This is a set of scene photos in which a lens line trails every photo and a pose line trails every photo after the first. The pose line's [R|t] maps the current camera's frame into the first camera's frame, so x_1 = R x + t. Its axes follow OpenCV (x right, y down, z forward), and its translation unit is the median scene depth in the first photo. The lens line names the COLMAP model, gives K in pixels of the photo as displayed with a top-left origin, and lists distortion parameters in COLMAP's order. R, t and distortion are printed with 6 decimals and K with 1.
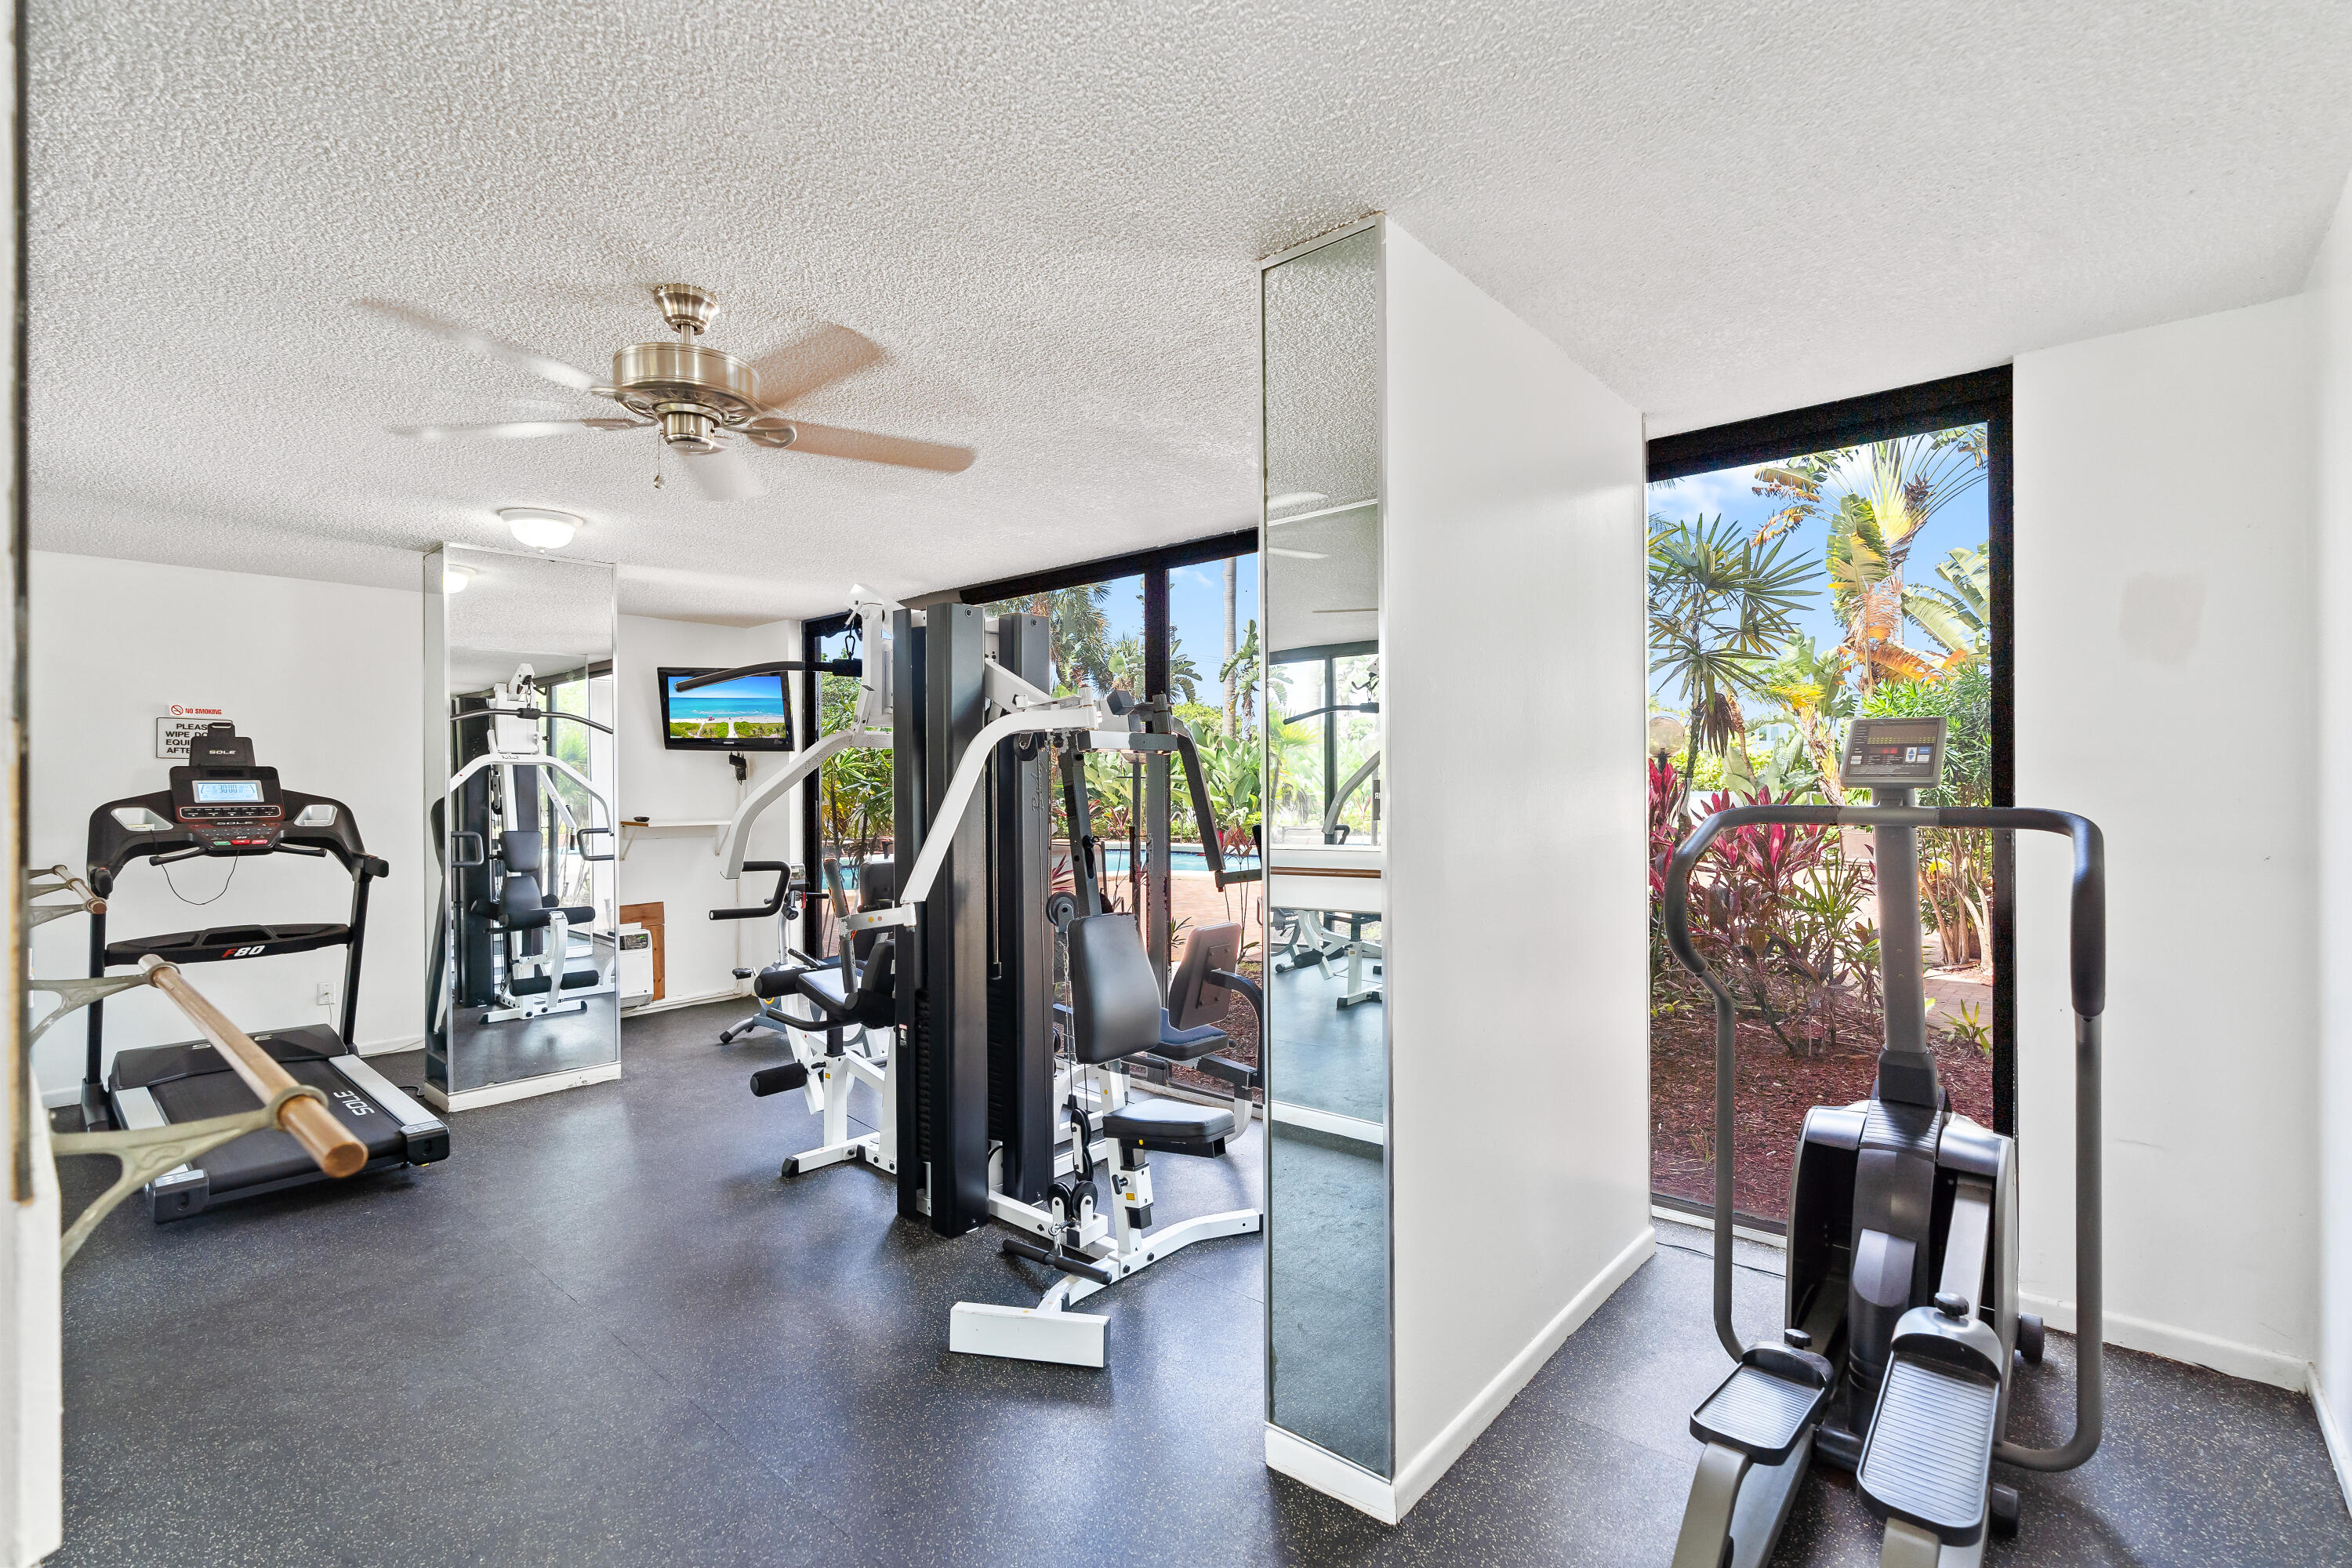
lens RADIAL K [[1077.4, 0, 1176.9], [0, 1077.4, 779.9], [0, 0, 1]] dist [-0.010830, 0.003342]
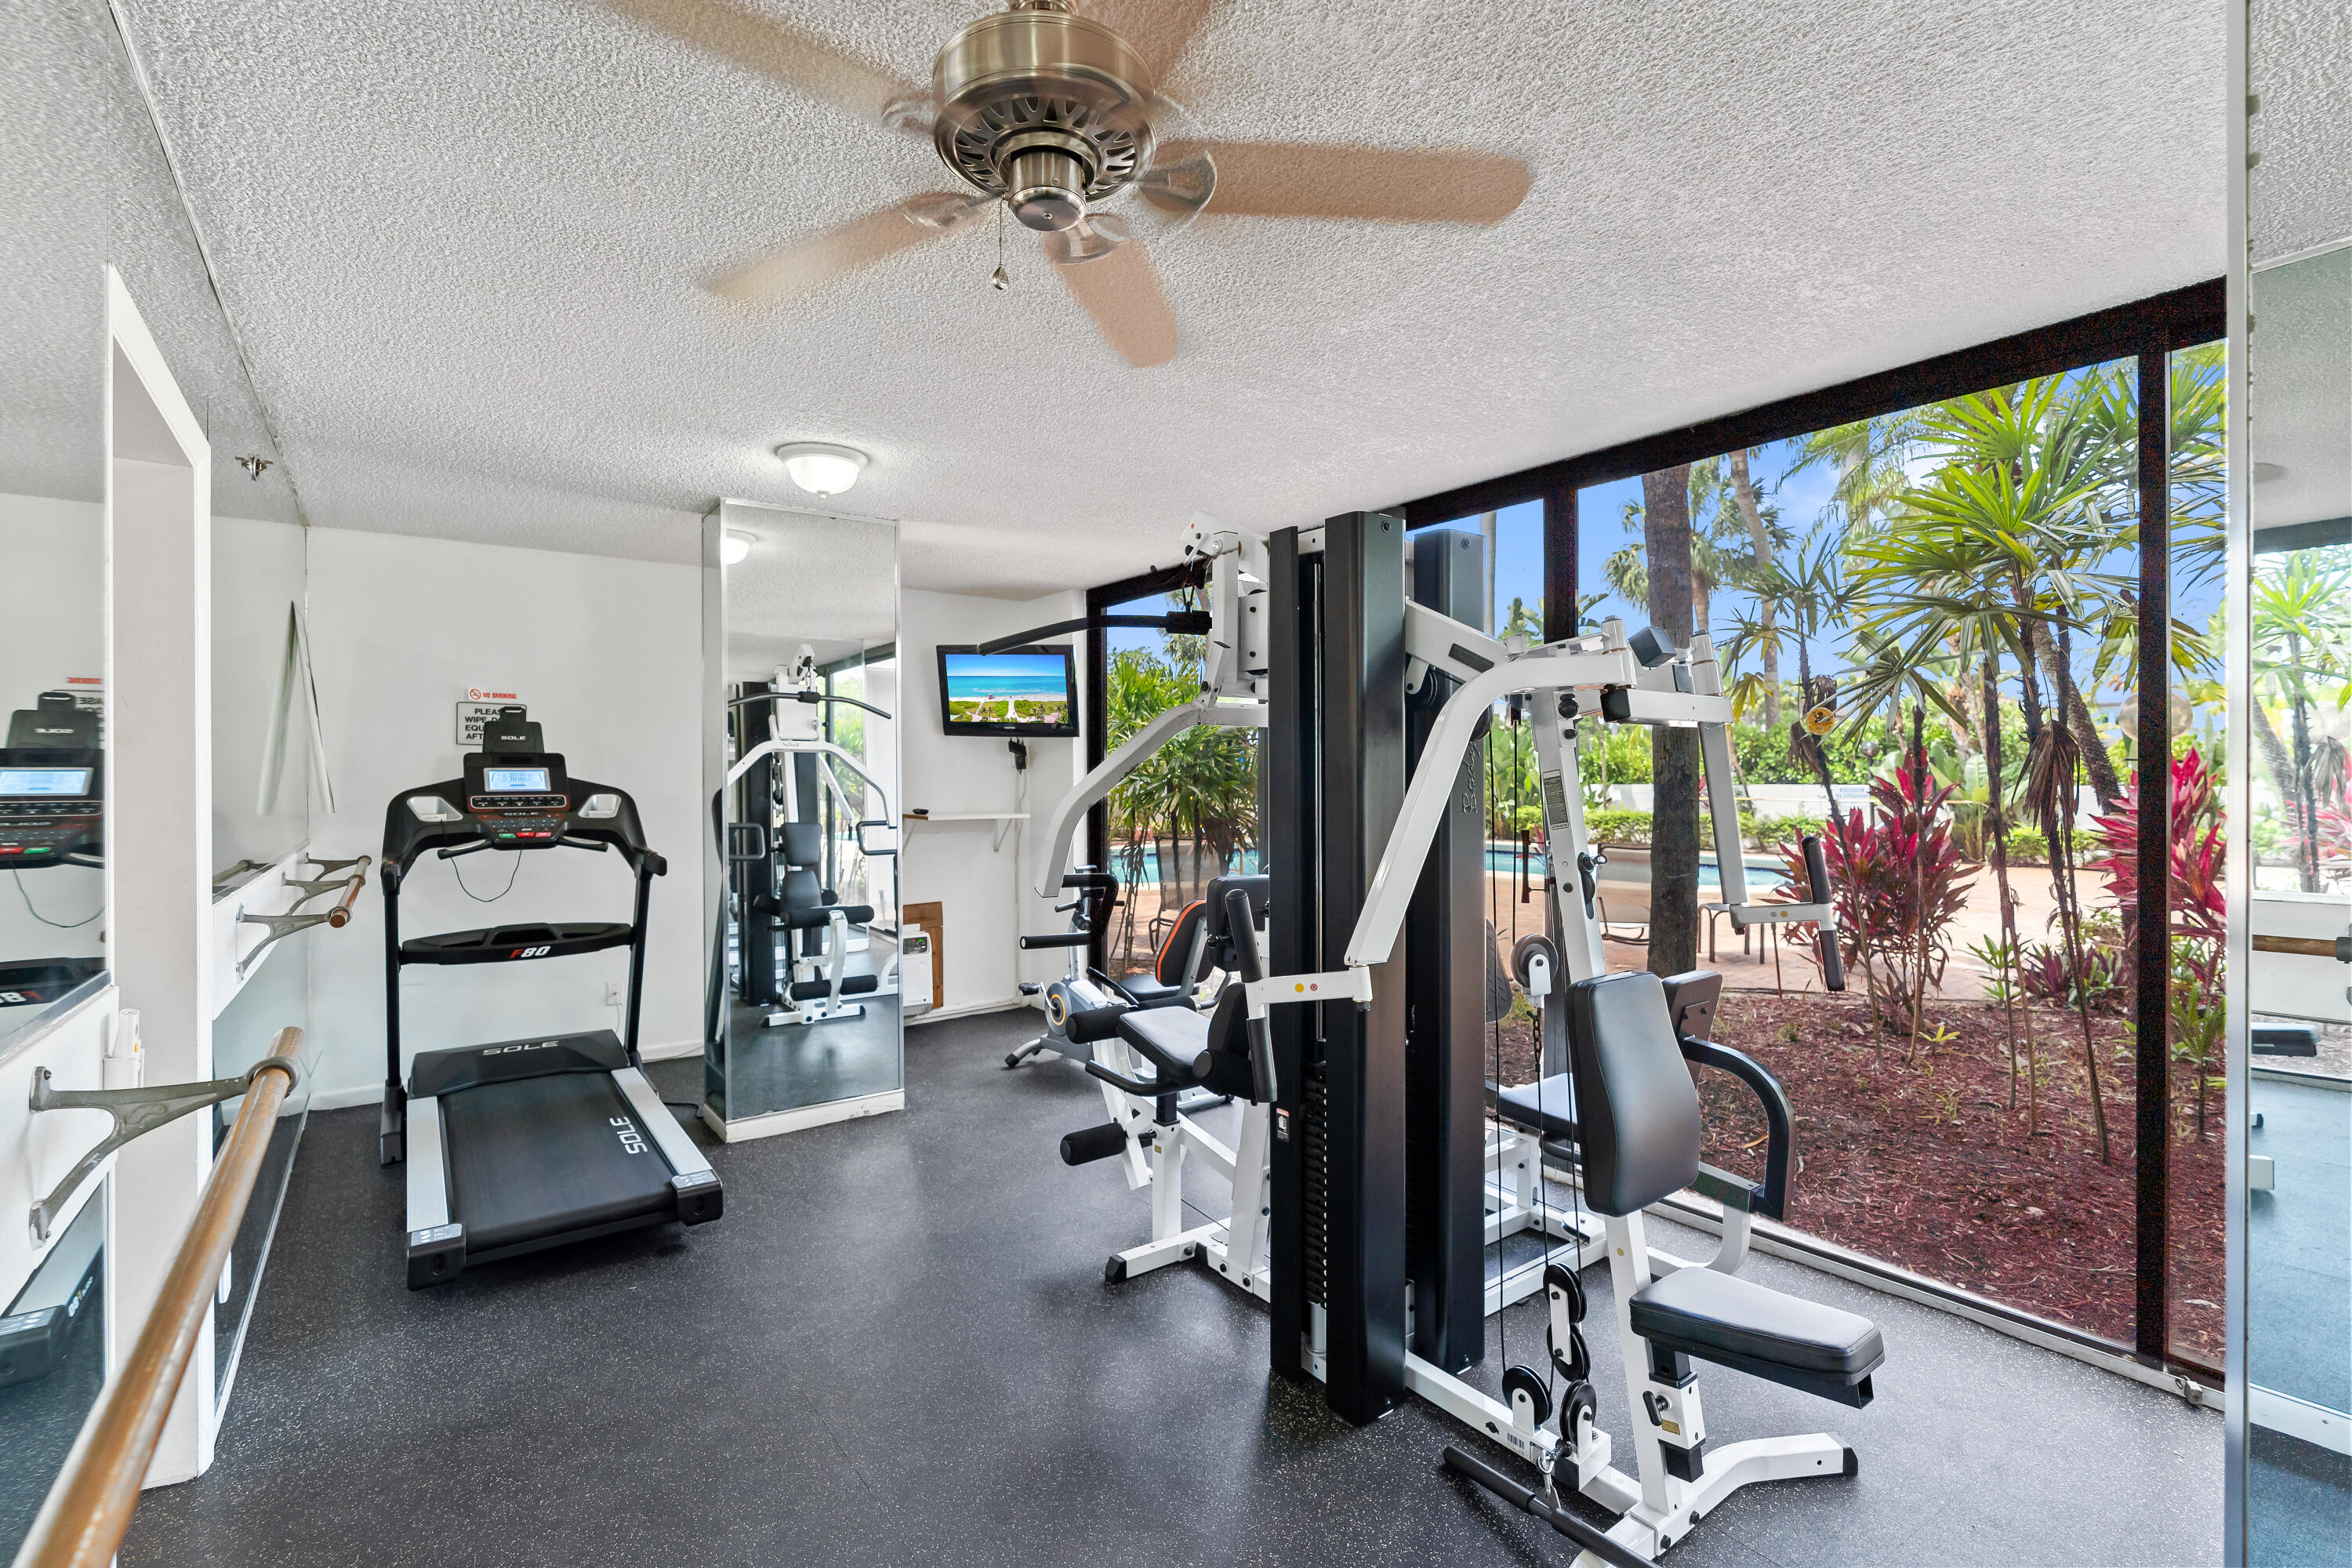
lens RADIAL K [[1077.4, 0, 1176.0], [0, 1077.4, 782.5], [0, 0, 1]] dist [-0.010830, 0.003342]
pose [[0.977062, 0.005300, -0.212891, -0.134606], [-0.002889, 0.999928, 0.011638, 0.000785], [0.212937, -0.010756, 0.977007, 0.223990]]
